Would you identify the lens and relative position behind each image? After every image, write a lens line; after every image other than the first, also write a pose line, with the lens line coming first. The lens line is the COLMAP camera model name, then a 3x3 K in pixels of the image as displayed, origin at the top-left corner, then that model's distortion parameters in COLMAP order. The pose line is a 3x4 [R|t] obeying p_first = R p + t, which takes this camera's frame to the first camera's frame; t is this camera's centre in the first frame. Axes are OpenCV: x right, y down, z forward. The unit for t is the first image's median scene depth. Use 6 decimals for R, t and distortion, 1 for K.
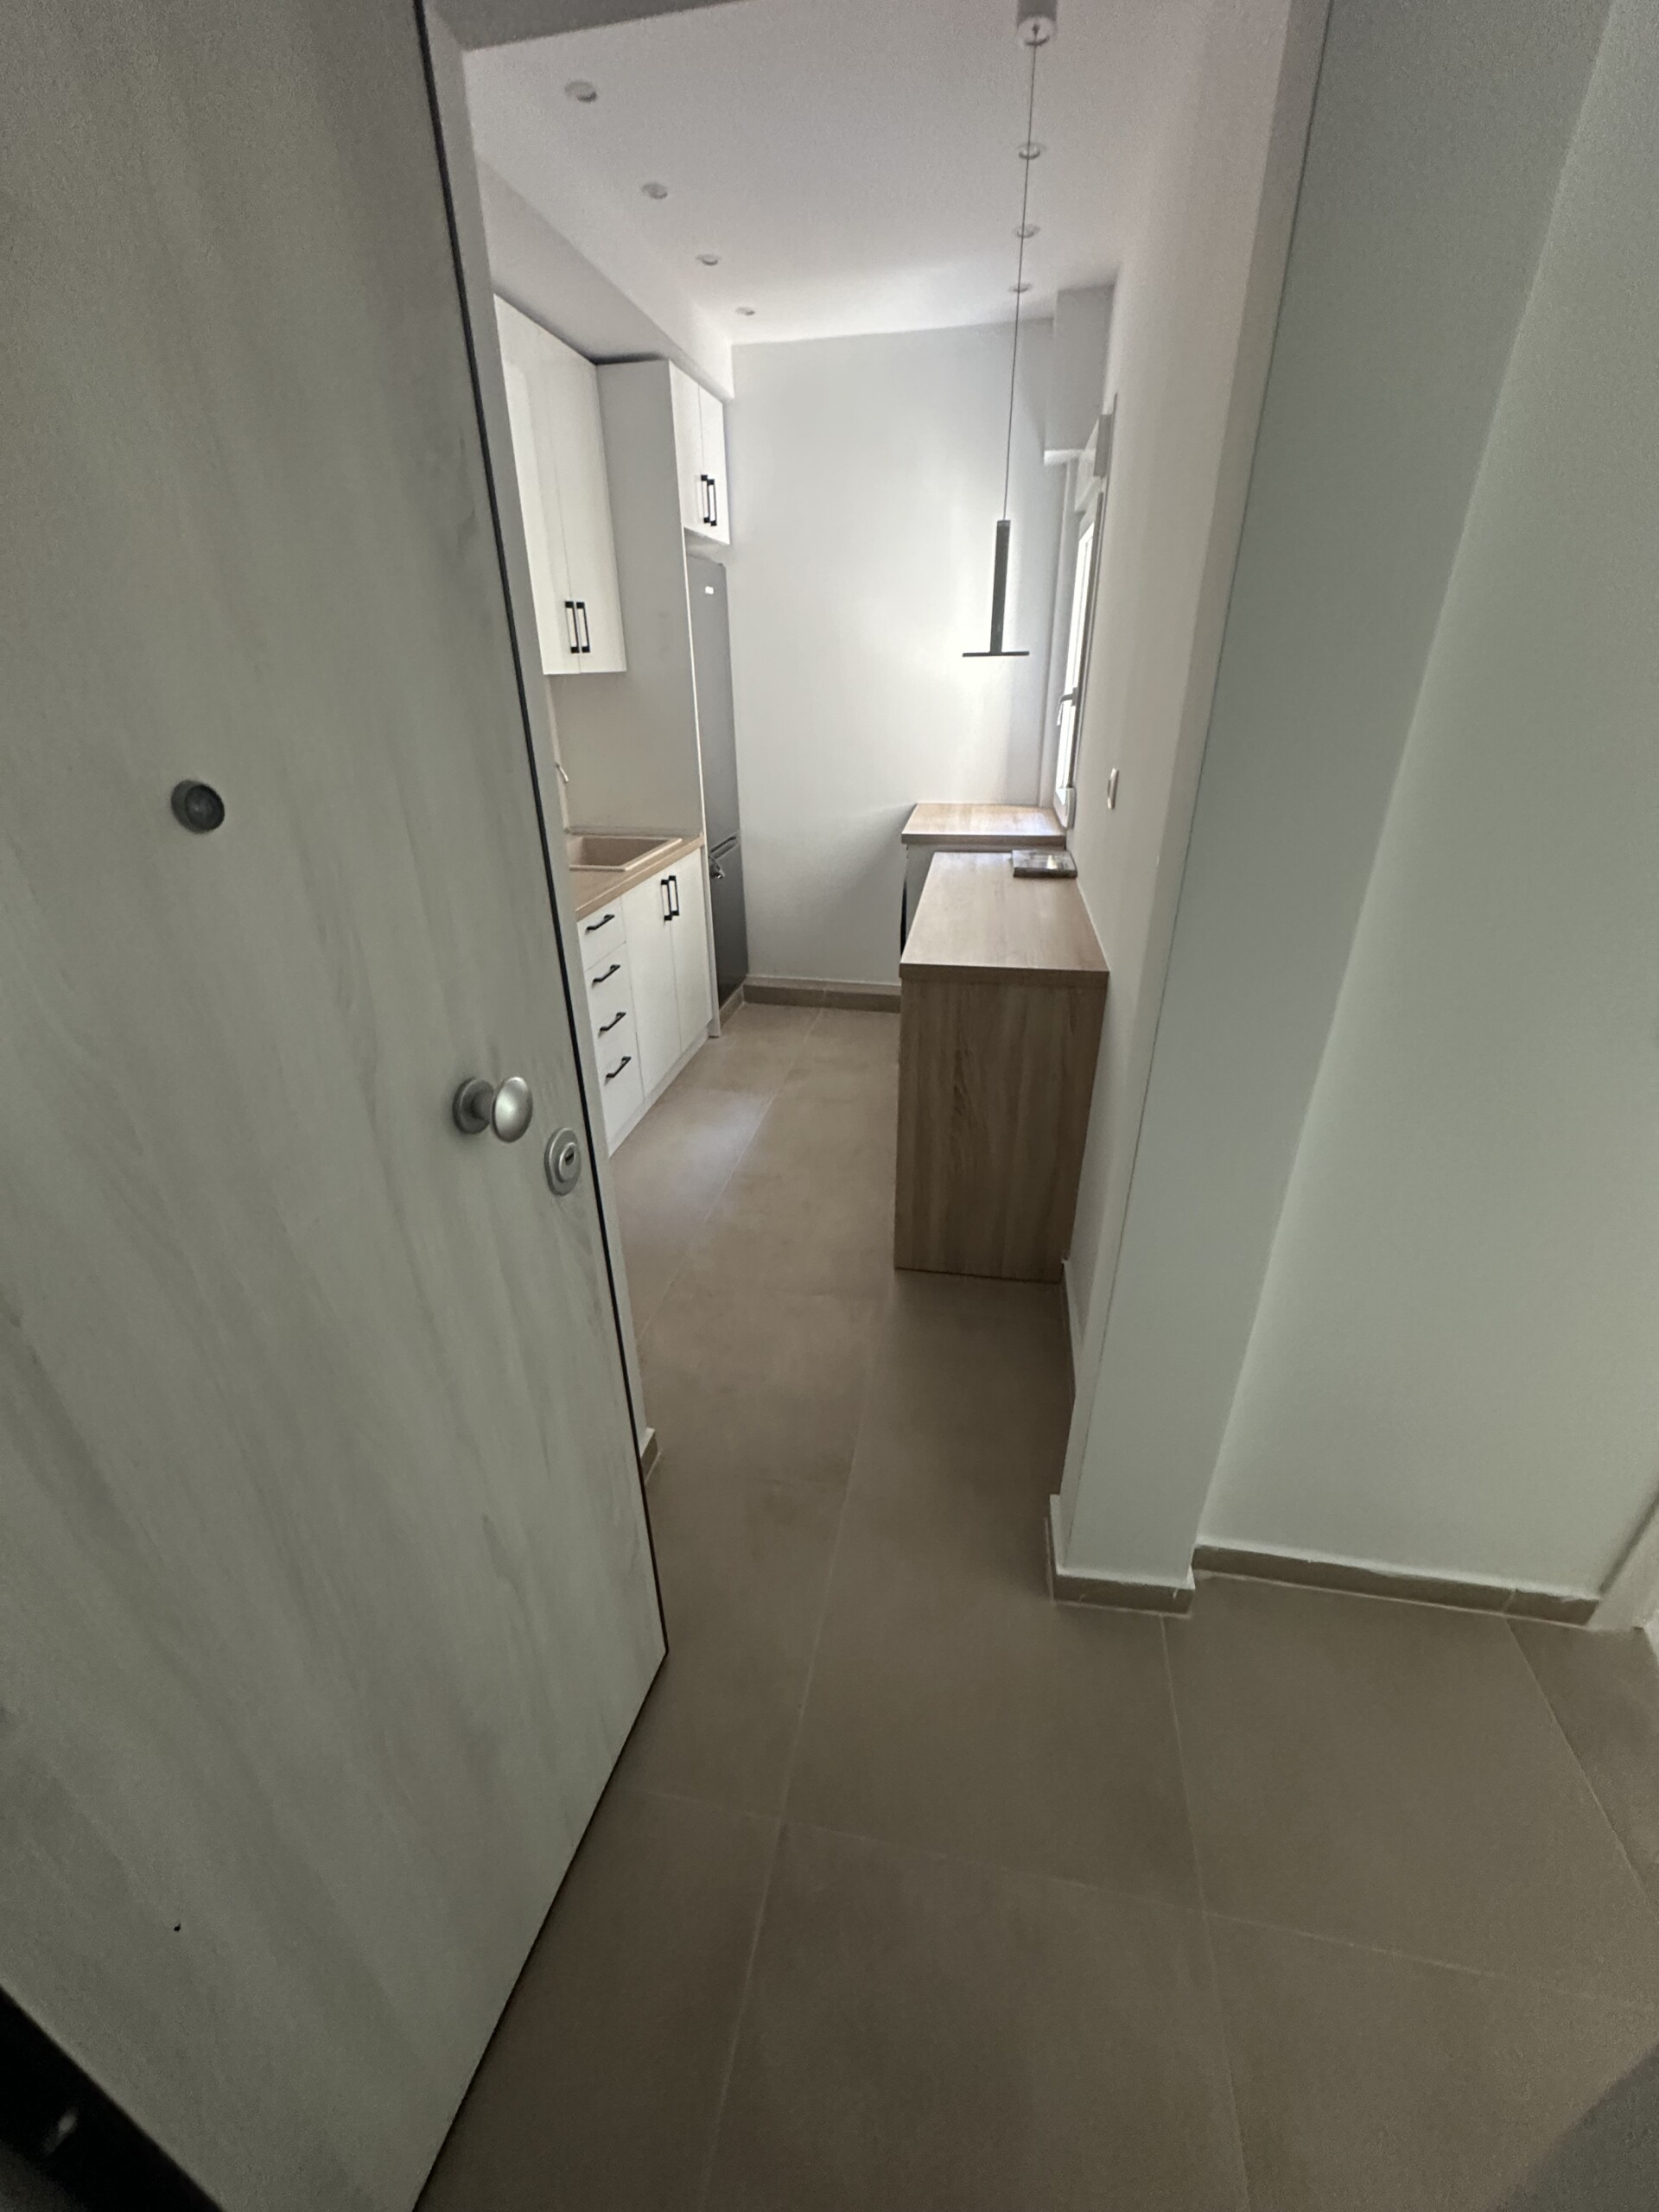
lens RADIAL K [[887.1, 0, 827.7], [0, 887.1, 1105.6], [0, 0, 1]] dist [0.004006, 0.000562]
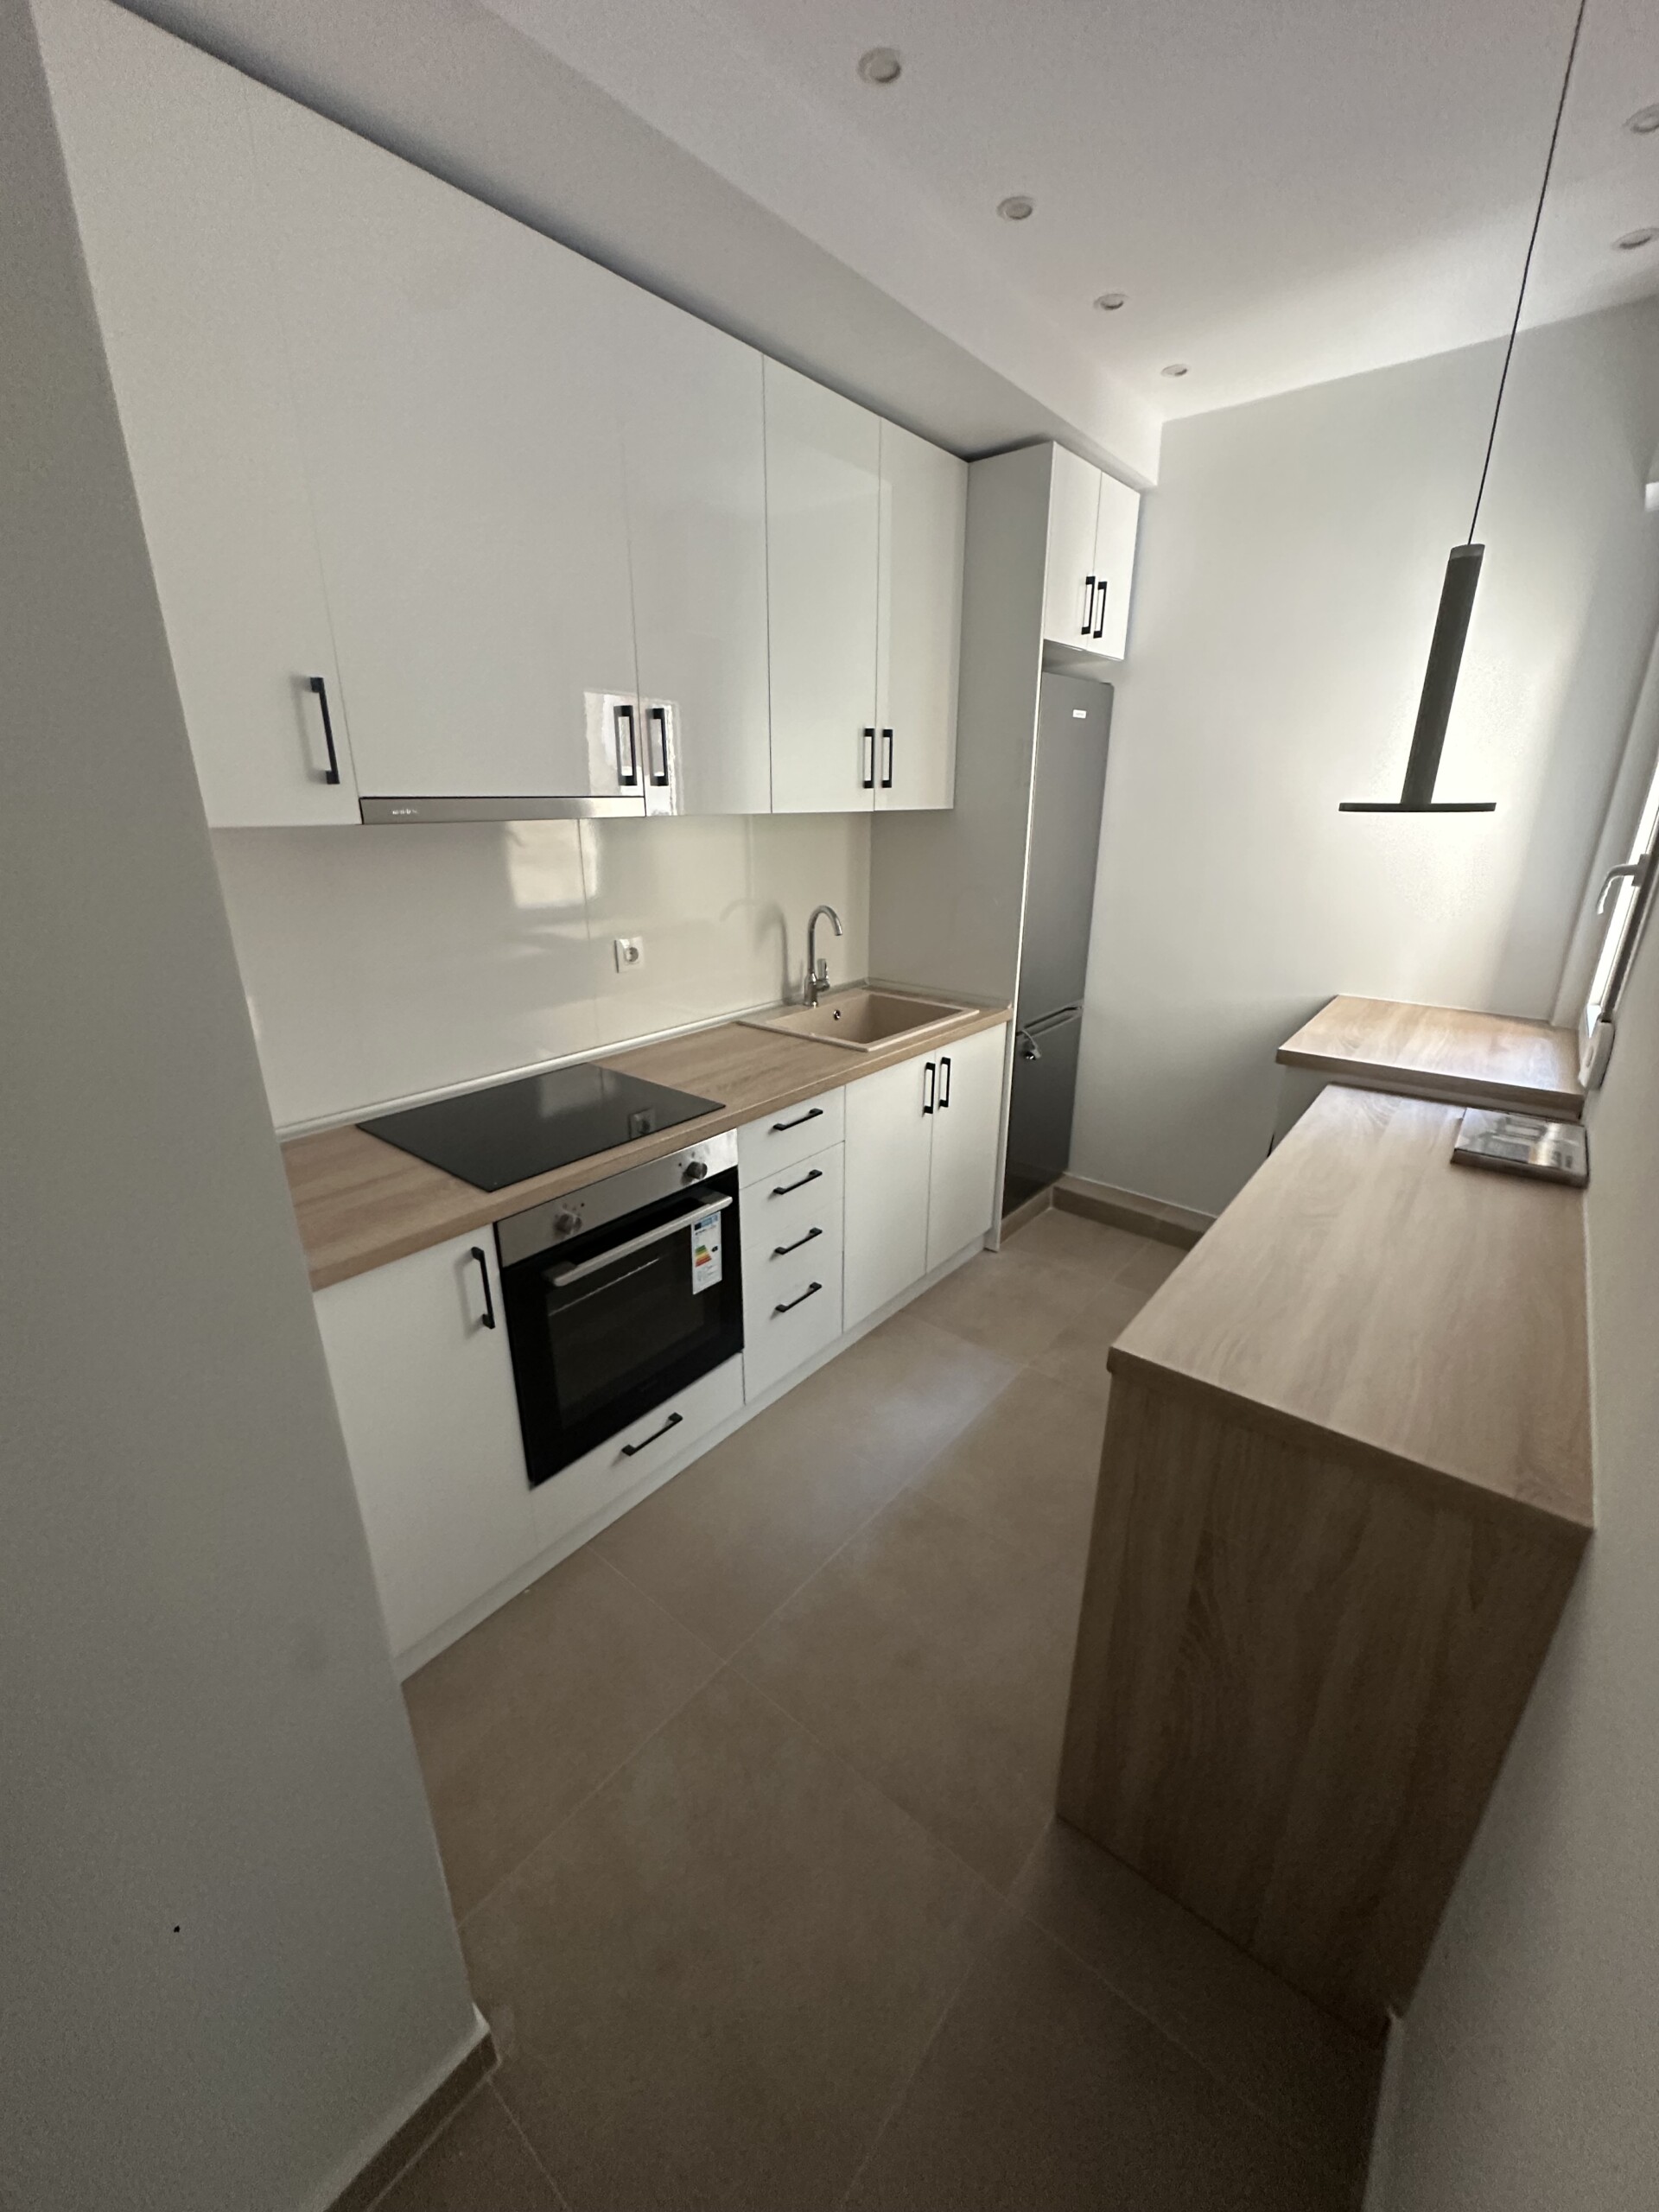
lens RADIAL K [[891.3, 0, 820.8], [0, 891.3, 1113.5], [0, 0, 1]] dist [-0.001932, 0.000488]
pose [[0.876790, 0.175285, -0.447789, 0.090510], [-0.225400, 0.972373, -0.060711, -0.141094], [0.424776, 0.154162, 0.892076, 0.263012]]
